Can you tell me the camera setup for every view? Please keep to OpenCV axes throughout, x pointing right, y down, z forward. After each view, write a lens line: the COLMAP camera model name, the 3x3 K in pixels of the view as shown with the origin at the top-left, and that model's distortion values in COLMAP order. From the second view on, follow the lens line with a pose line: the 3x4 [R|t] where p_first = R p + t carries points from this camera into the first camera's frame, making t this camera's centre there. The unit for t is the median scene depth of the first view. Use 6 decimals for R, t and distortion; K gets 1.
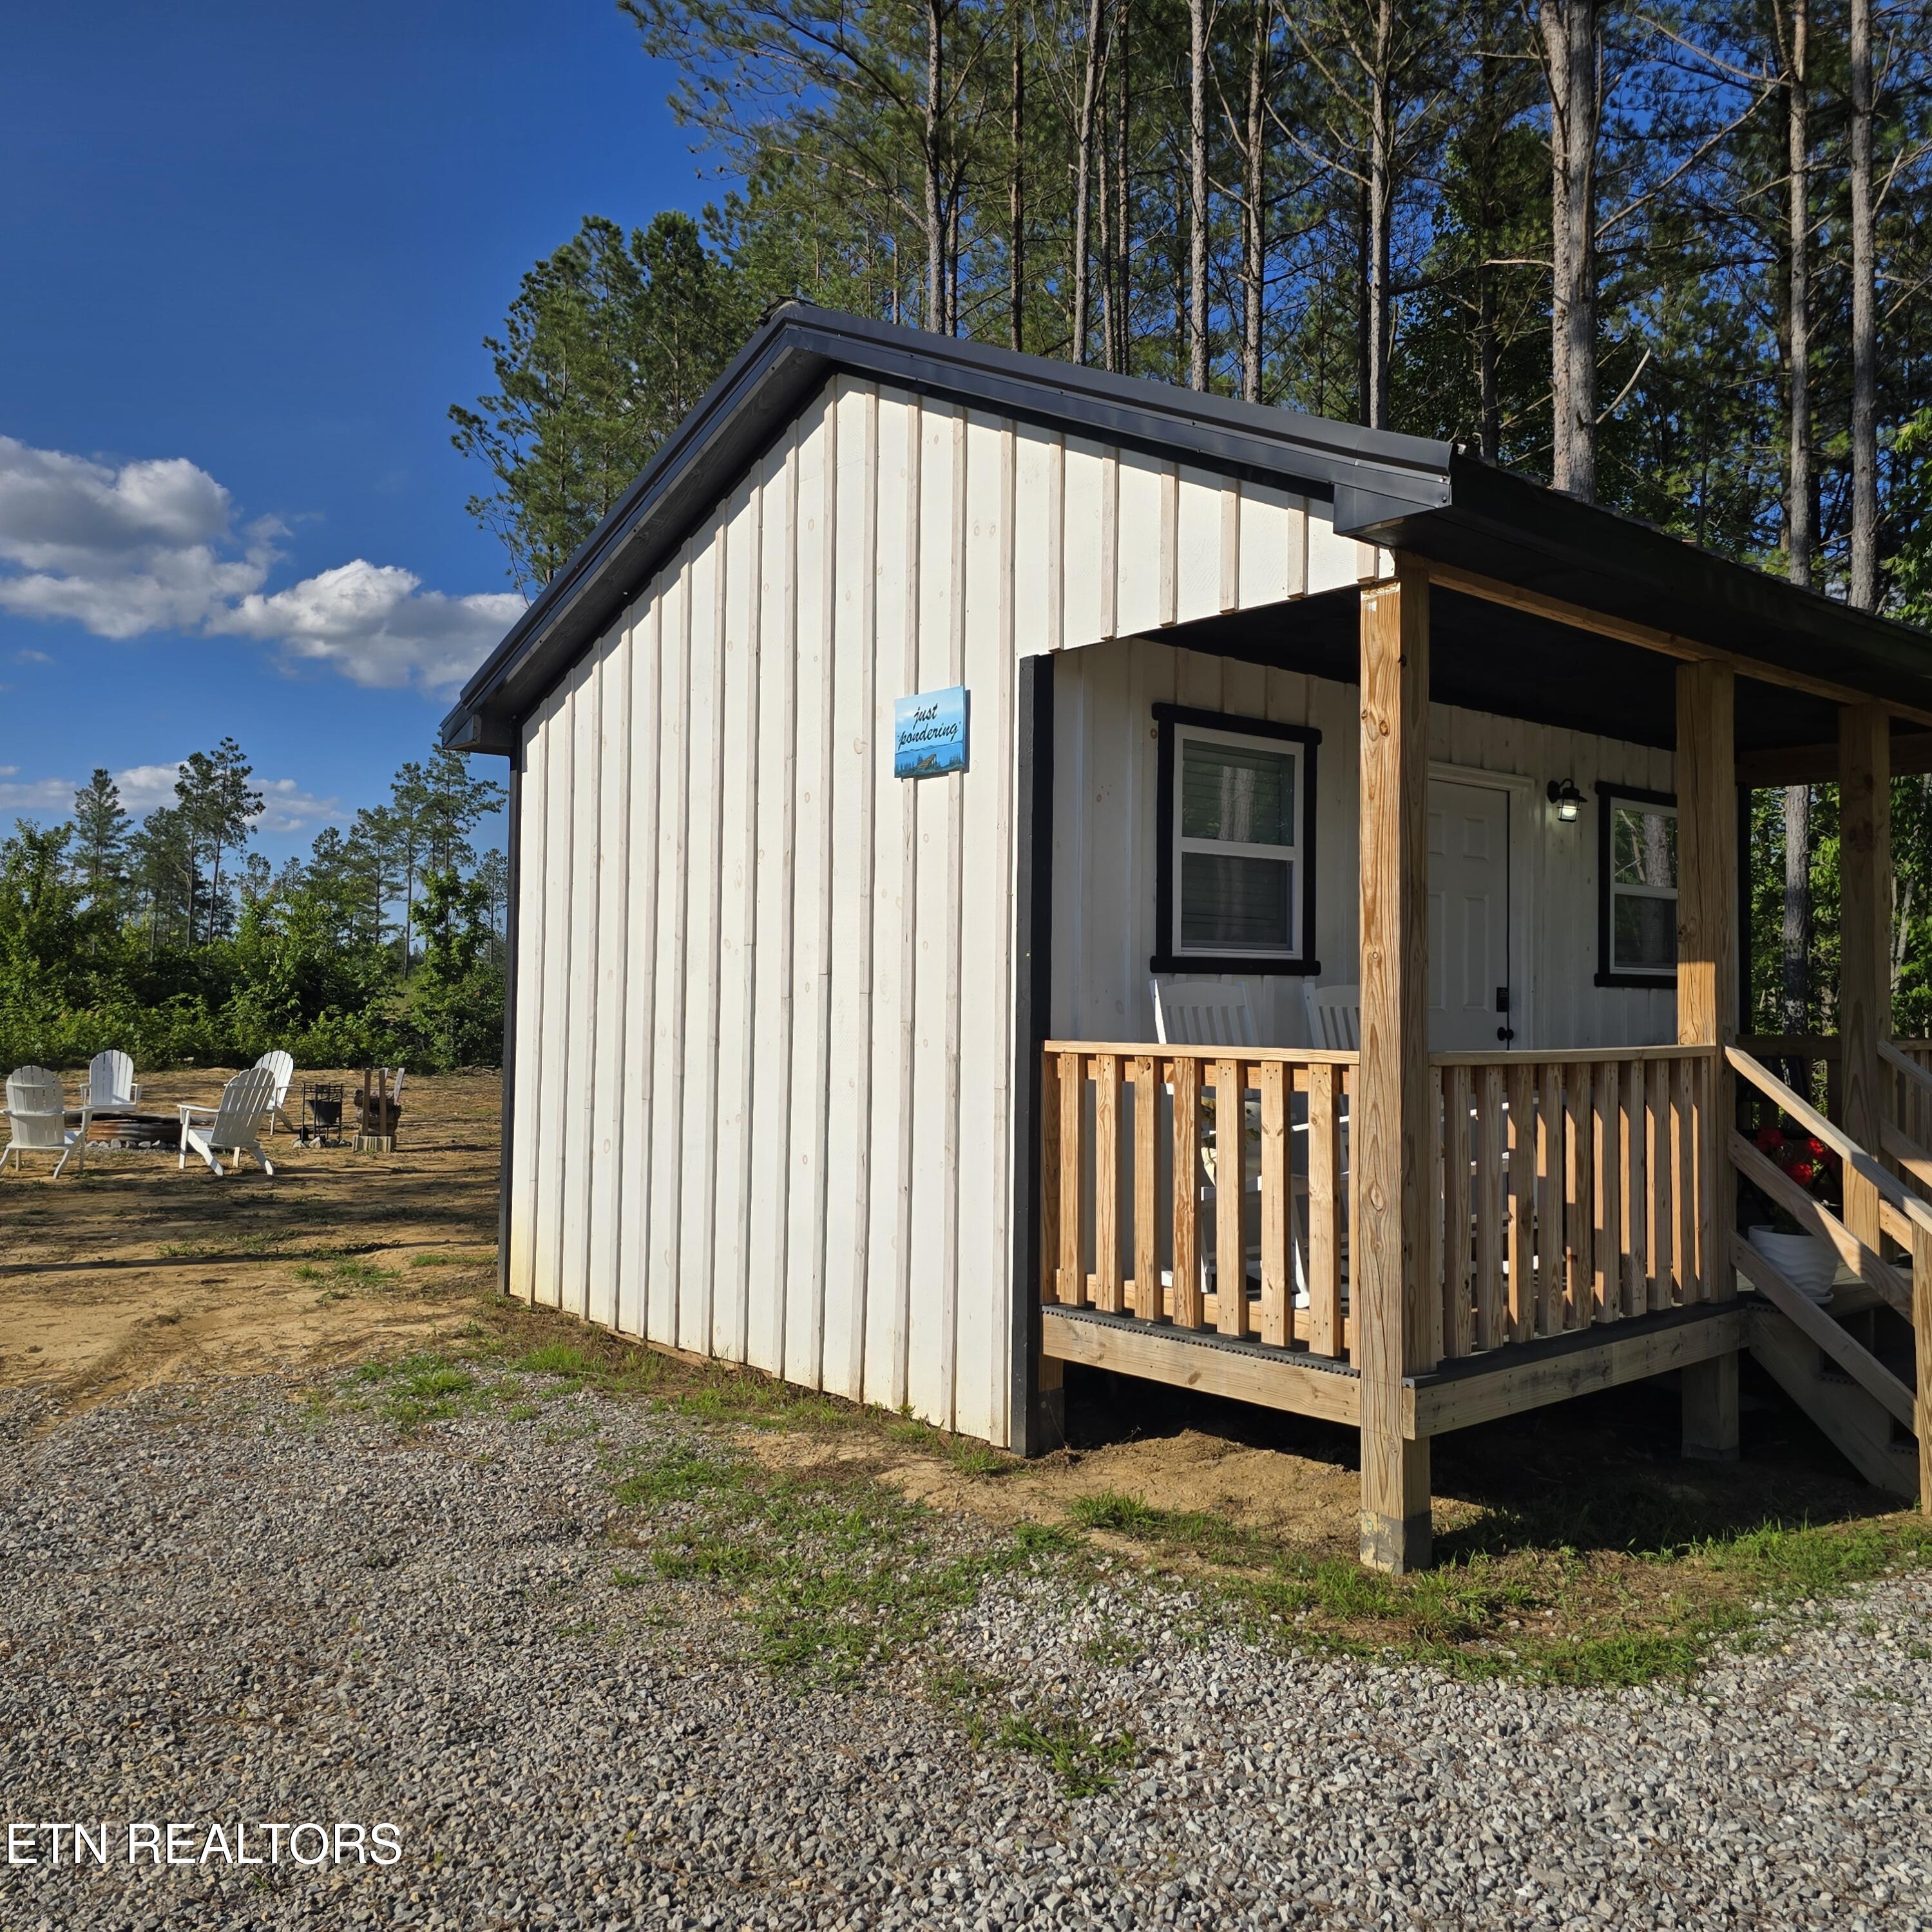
lens RADIAL K [[1737.6, 0, 981.3], [0, 1737.6, 945.8], [0, 0, 1]] dist [0.091692, -0.075674]
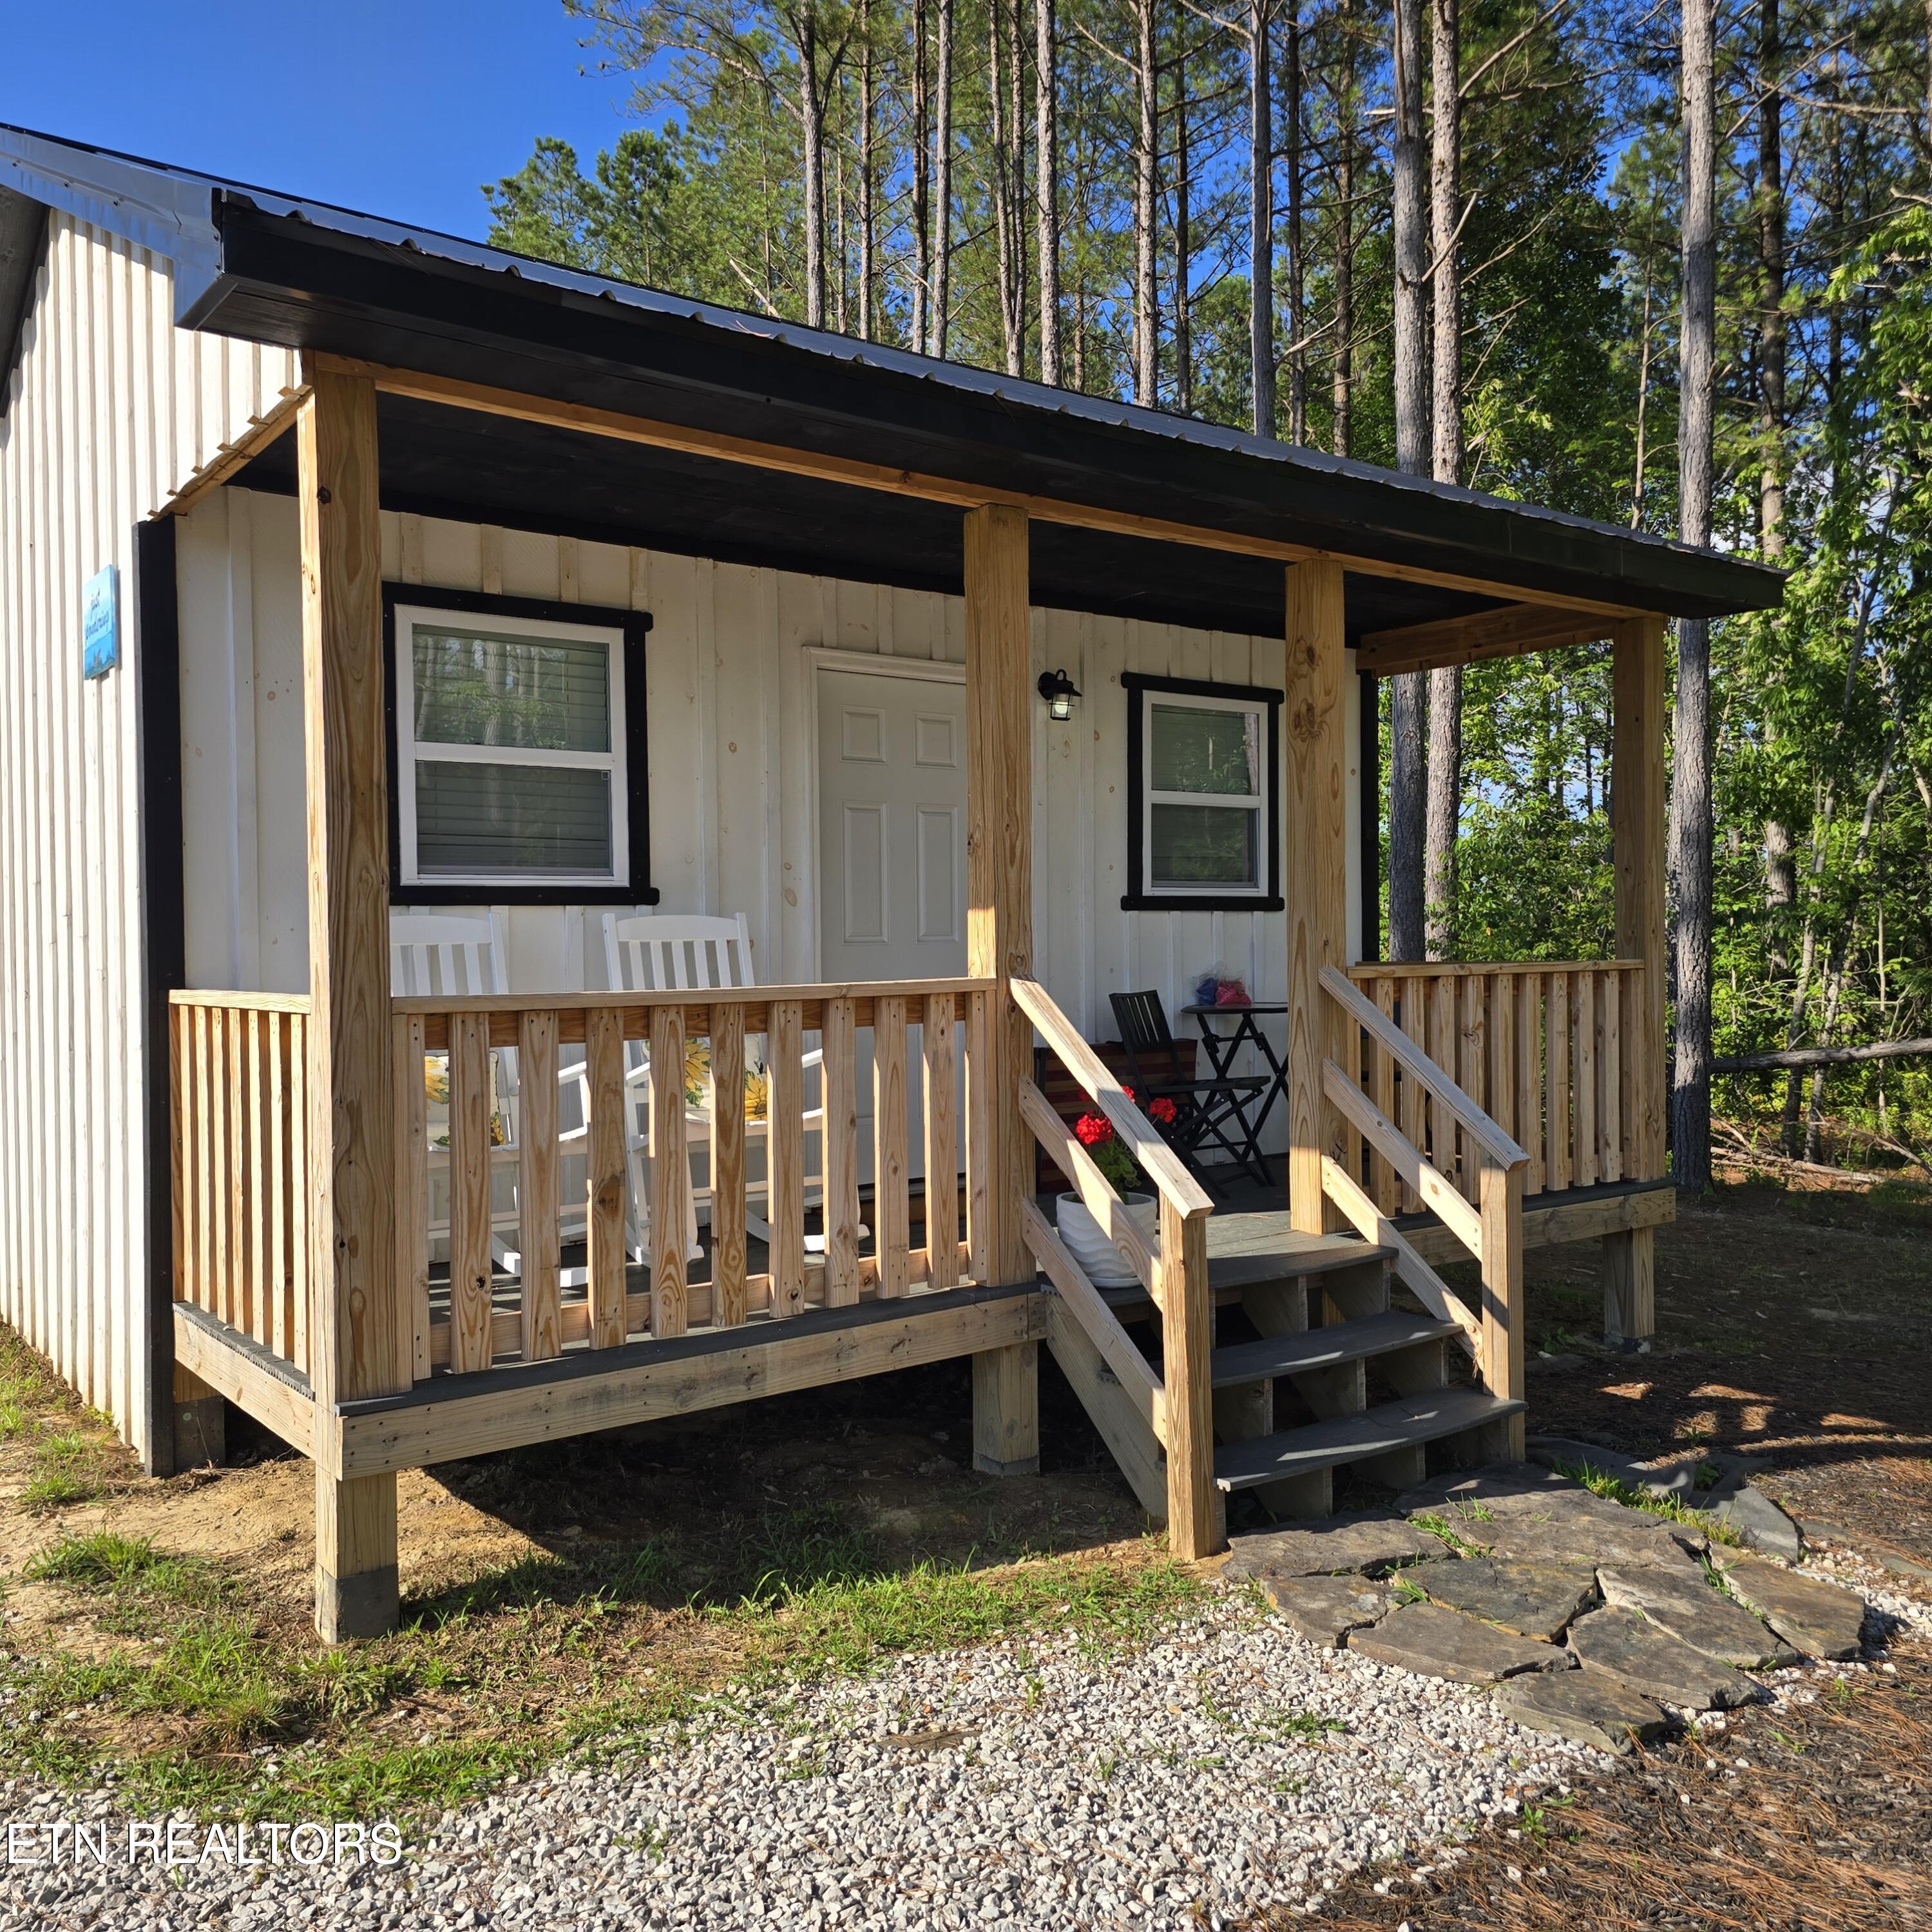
lens RADIAL K [[1737.6, 0, 981.3], [0, 1737.6, 945.8], [0, 0, 1]] dist [0.091692, -0.075674]
pose [[0.995531, -0.018189, -0.092666, 0.477256], [0.021351, 0.999219, 0.033253, 0.013867], [0.091988, -0.035083, 0.995142, 0.182803]]
